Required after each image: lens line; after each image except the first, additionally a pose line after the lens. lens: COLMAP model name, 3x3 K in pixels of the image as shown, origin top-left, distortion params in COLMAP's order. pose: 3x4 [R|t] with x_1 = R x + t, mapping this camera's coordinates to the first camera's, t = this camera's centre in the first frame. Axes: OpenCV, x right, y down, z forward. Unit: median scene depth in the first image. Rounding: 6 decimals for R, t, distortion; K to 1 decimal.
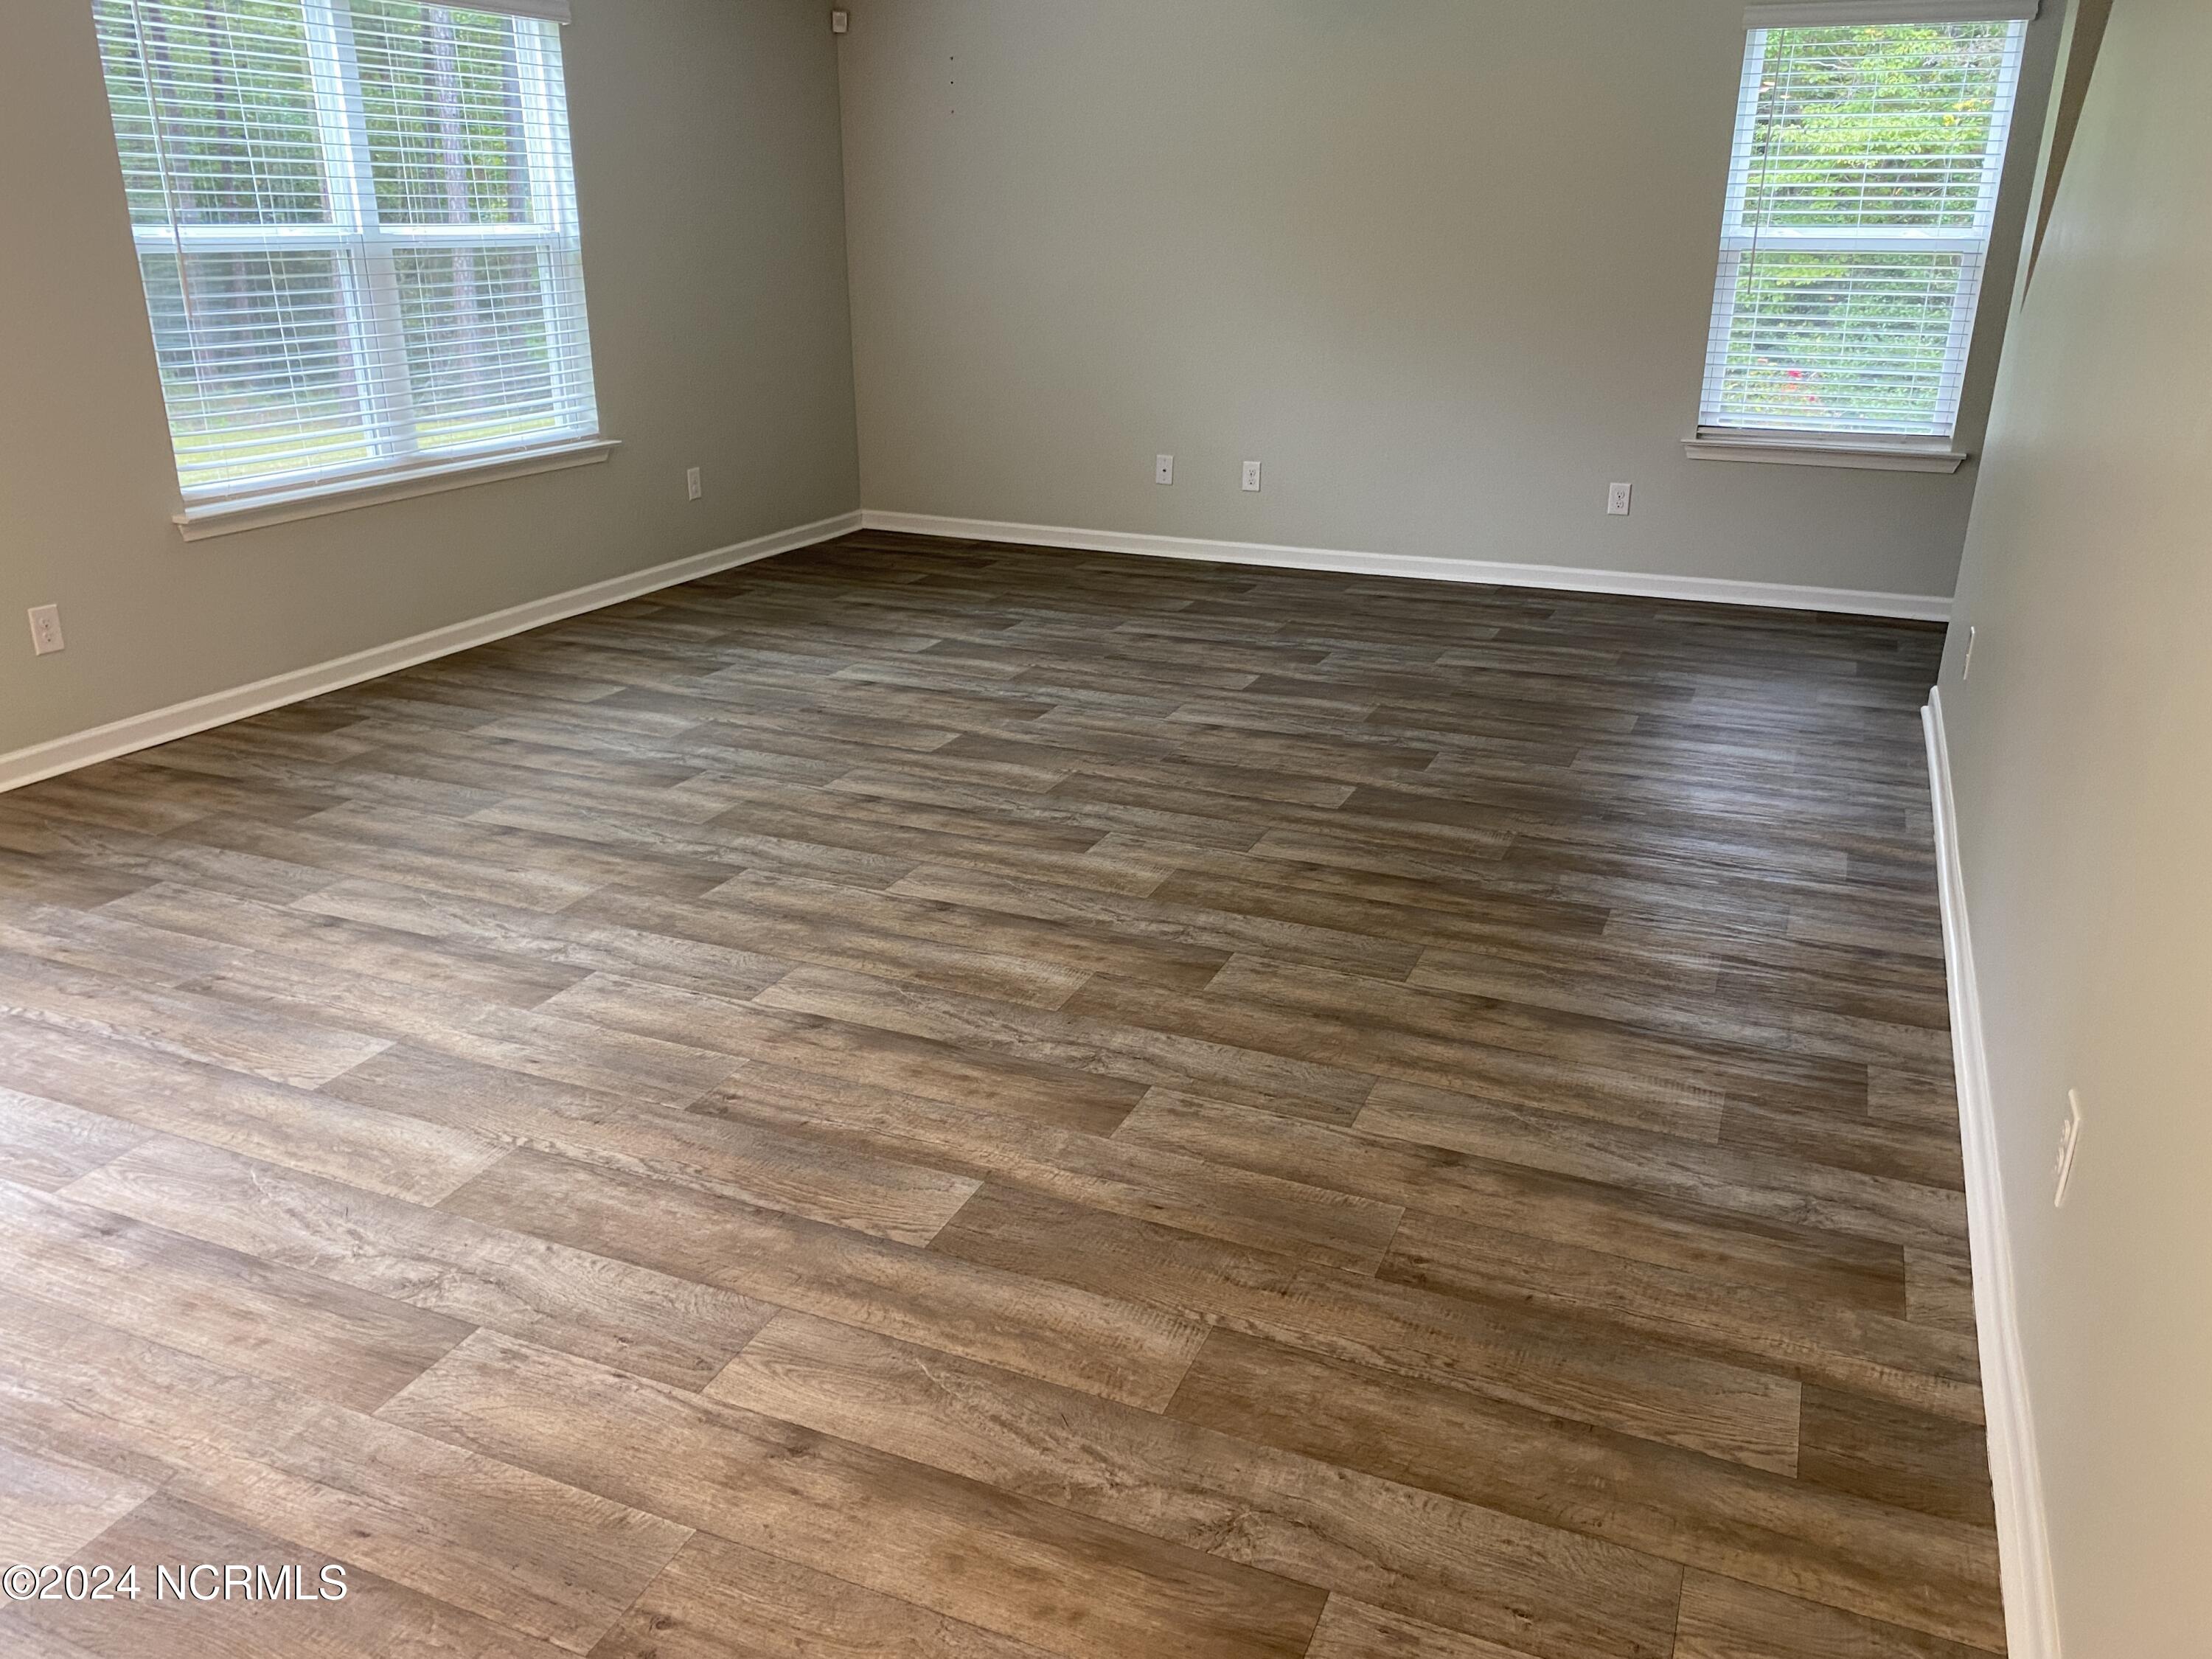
lens RADIAL K [[1688.3, 0, 1107.8], [0, 1688.3, 849.4], [0, 0, 1]] dist [0.020969, -0.018109]
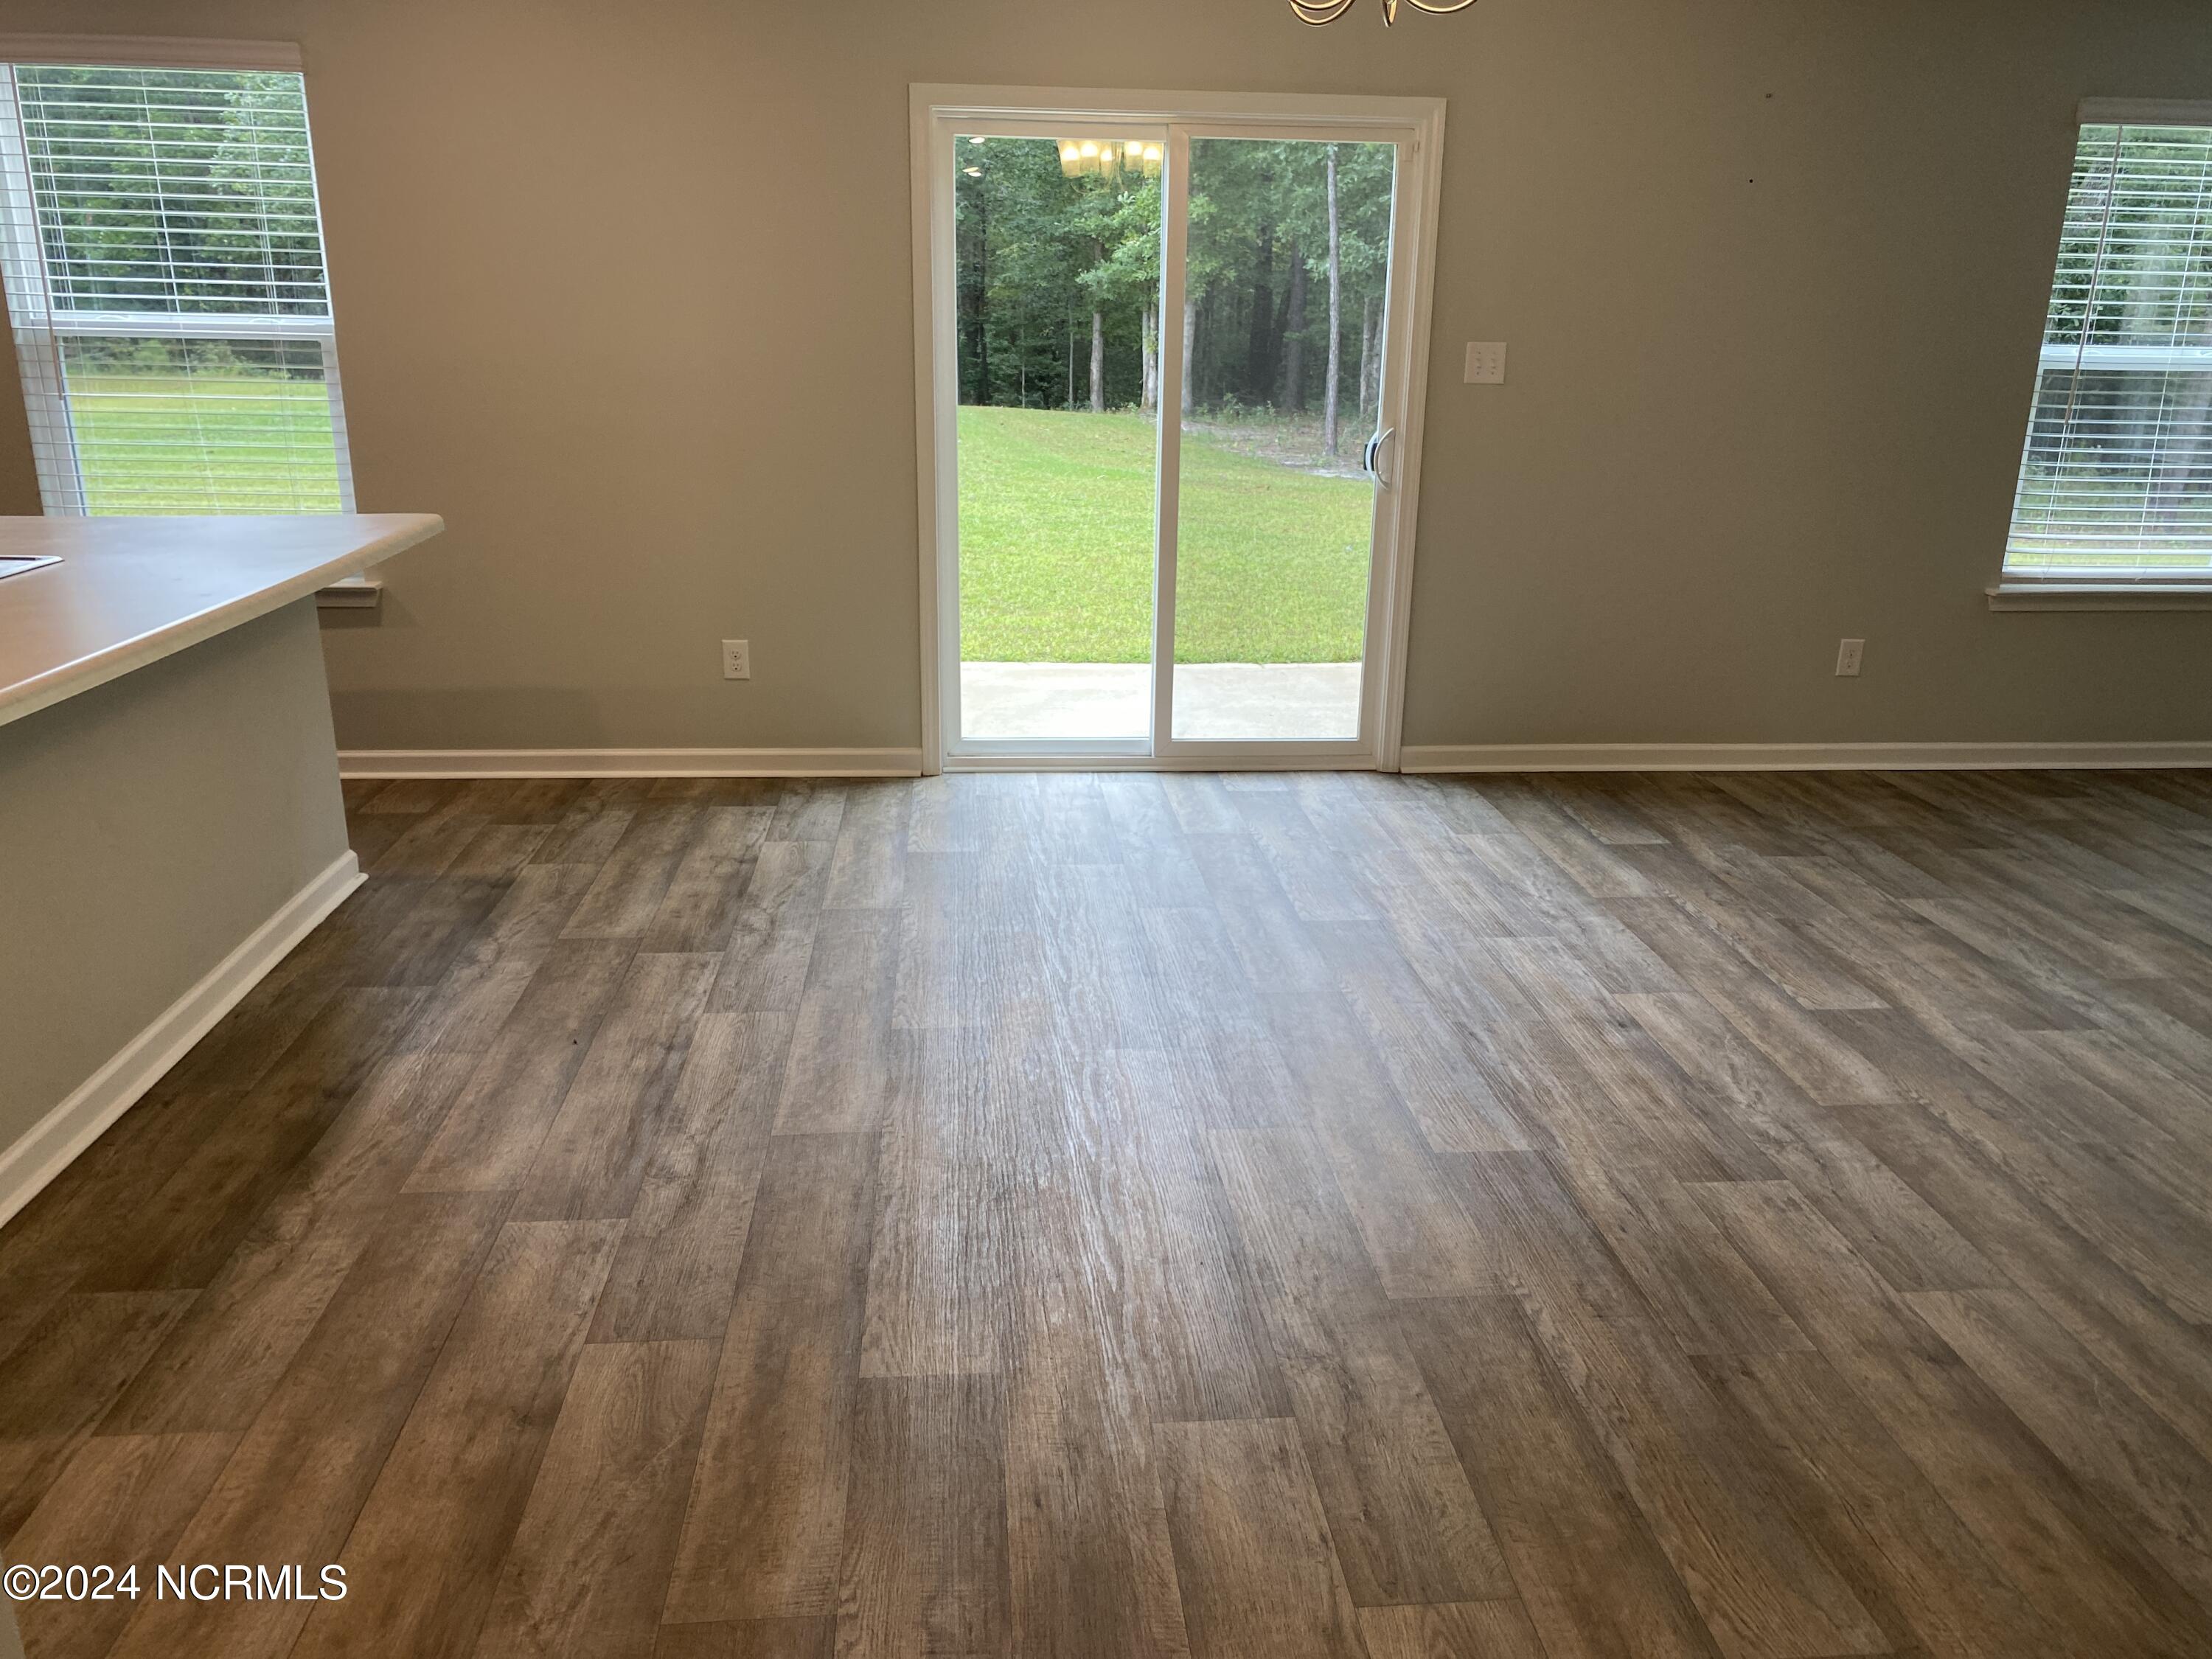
lens RADIAL K [[1688.3, 0, 1107.4], [0, 1688.3, 834.5], [0, 0, 1]] dist [0.020969, -0.018109]
pose [[0.470588, 0.265746, -0.841384, 0.285655], [-0.328054, 0.937906, 0.112751, 0.044728], [0.819102, 0.222960, 0.528546, -0.112232]]
